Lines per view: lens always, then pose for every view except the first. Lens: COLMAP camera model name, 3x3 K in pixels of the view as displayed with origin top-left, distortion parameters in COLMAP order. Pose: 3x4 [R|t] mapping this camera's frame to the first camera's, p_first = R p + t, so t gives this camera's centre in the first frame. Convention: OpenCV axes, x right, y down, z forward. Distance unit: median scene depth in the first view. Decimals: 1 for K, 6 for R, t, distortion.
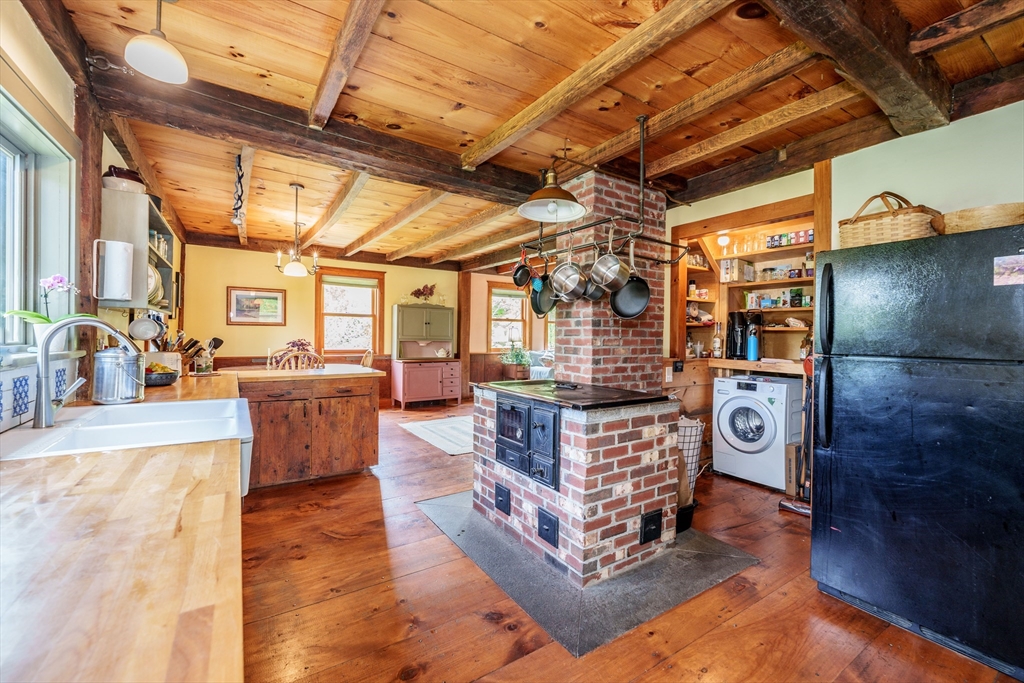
lens RADIAL K [[423.9, 0, 514.9], [0, 423.9, 336.6], [0, 0, 1]] dist [-0.001746, -0.000622]
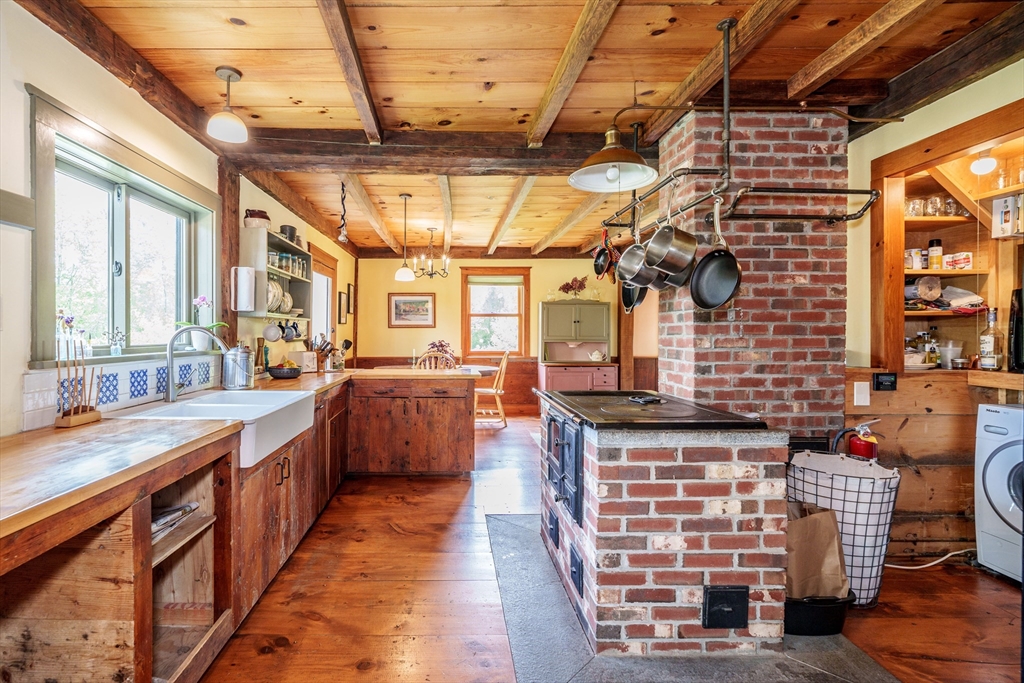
lens RADIAL K [[483.8, 0, 451.7], [0, 483.8, 335.4], [0, 0, 1]] dist [-0.002196, -0.000506]
pose [[0.834694, -0.010008, -0.550622, 0.342190], [0.008096, 0.999950, -0.005901, 0.001911], [0.550654, 0.000468, 0.834734, 0.078264]]
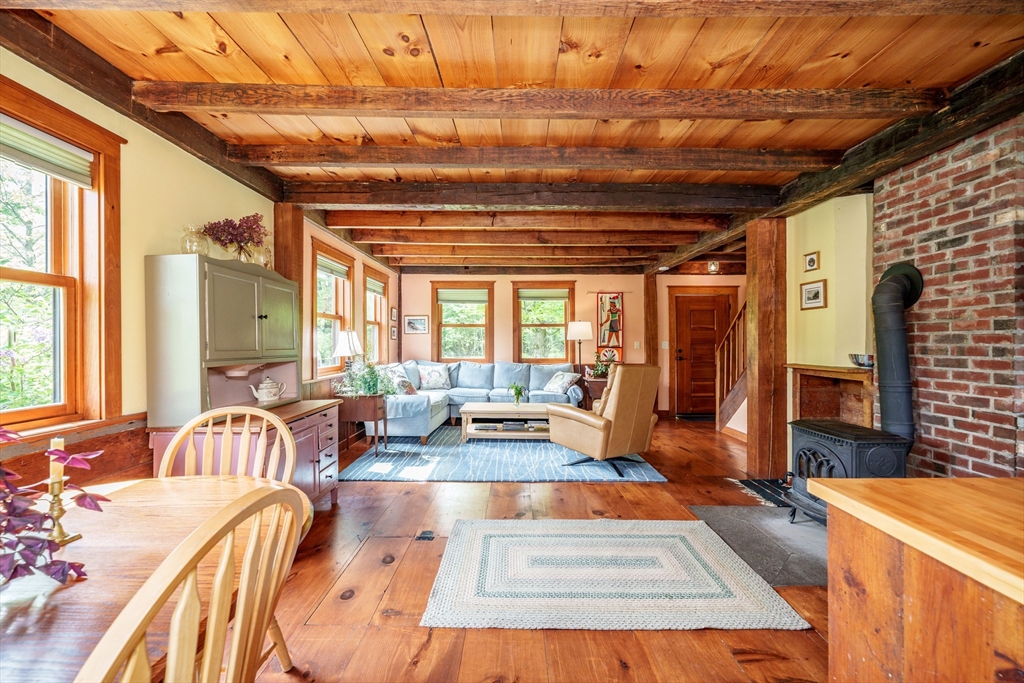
lens RADIAL K [[428.1, 0, 508.5], [0, 428.1, 339.8], [0, 0, 1]] dist [0.000757, 0.000010]
pose [[0.559581, -0.009573, 0.828721, -1.081229], [0.012842, 0.999913, 0.002879, -0.023142], [-0.828676, 0.009032, 0.559655, 1.626133]]
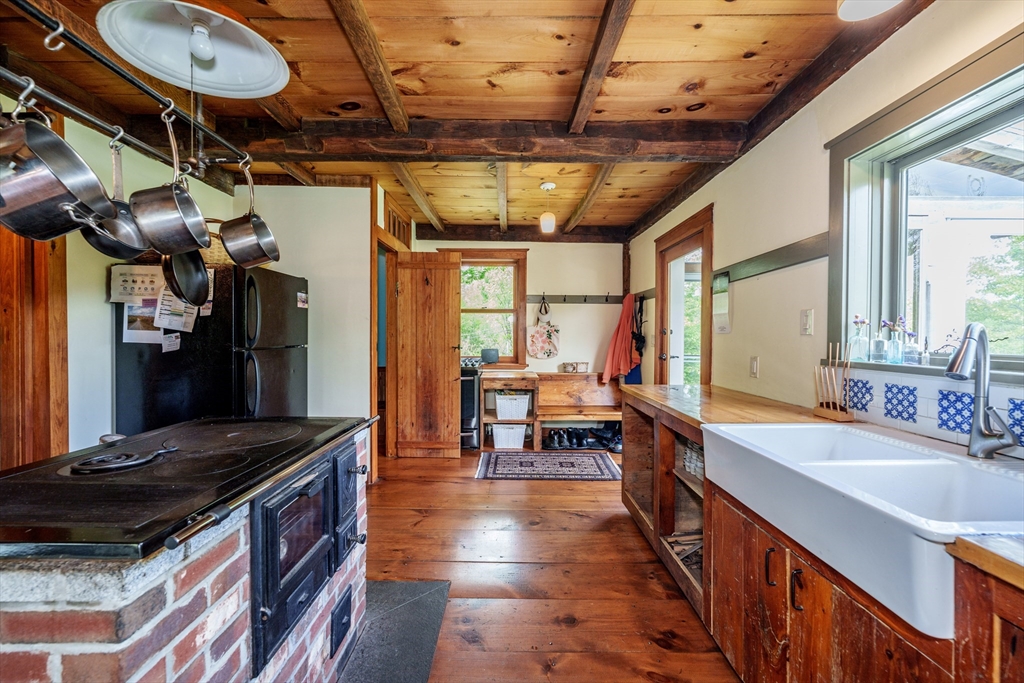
lens RADIAL K [[421.5, 0, 514.3], [0, 421.5, 340.6], [0, 0, 1]] dist [-0.000702, -0.000256]
pose [[-0.838201, -0.023169, 0.544869, -0.440481], [-0.013041, 0.999663, 0.022445, -0.012018], [-0.545205, 0.011708, -0.838221, 1.220014]]
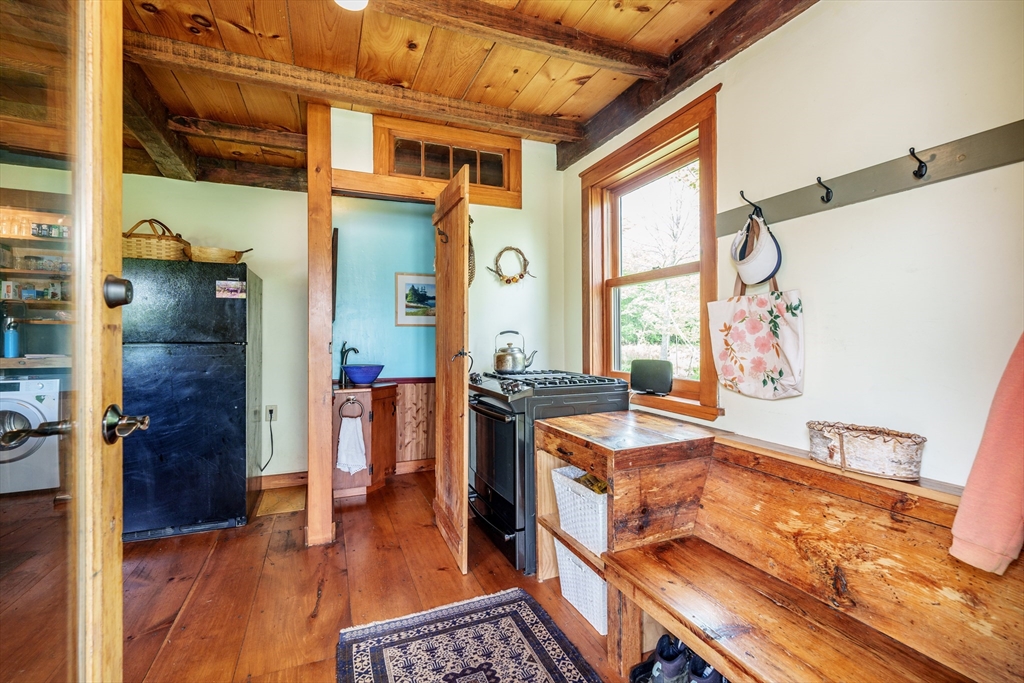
lens RADIAL K [[438.2, 0, 507.9], [0, 438.2, 333.5], [0, 0, 1]] dist [-0.001696, -0.000301]
pose [[0.181313, -0.007685, 0.983395, -0.200838], [0.007911, 0.999949, 0.006356, 0.011185], [-0.983394, 0.006627, 0.181365, -0.250830]]
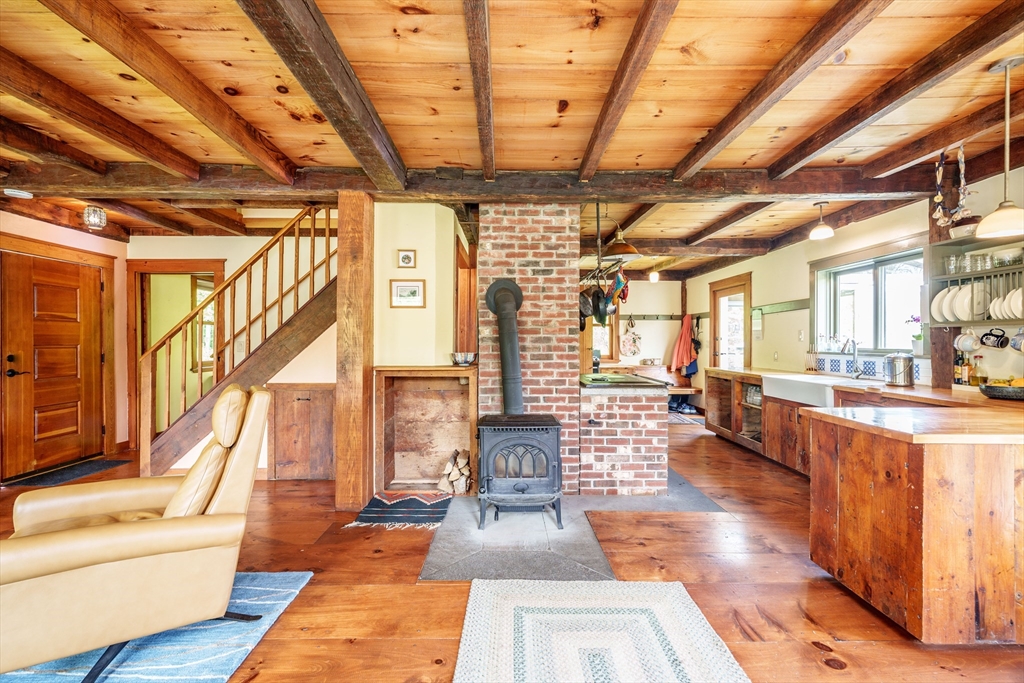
lens RADIAL K [[415.7, 0, 514.4], [0, 415.7, 340.1], [0, 0, 1]] dist [-0.005881, 0.000274]
pose [[-0.839202, -0.013433, 0.543654, -0.402849], [-0.009728, 0.999906, 0.009689, -0.021327], [-0.543733, 0.002843, -0.839254, 2.451368]]
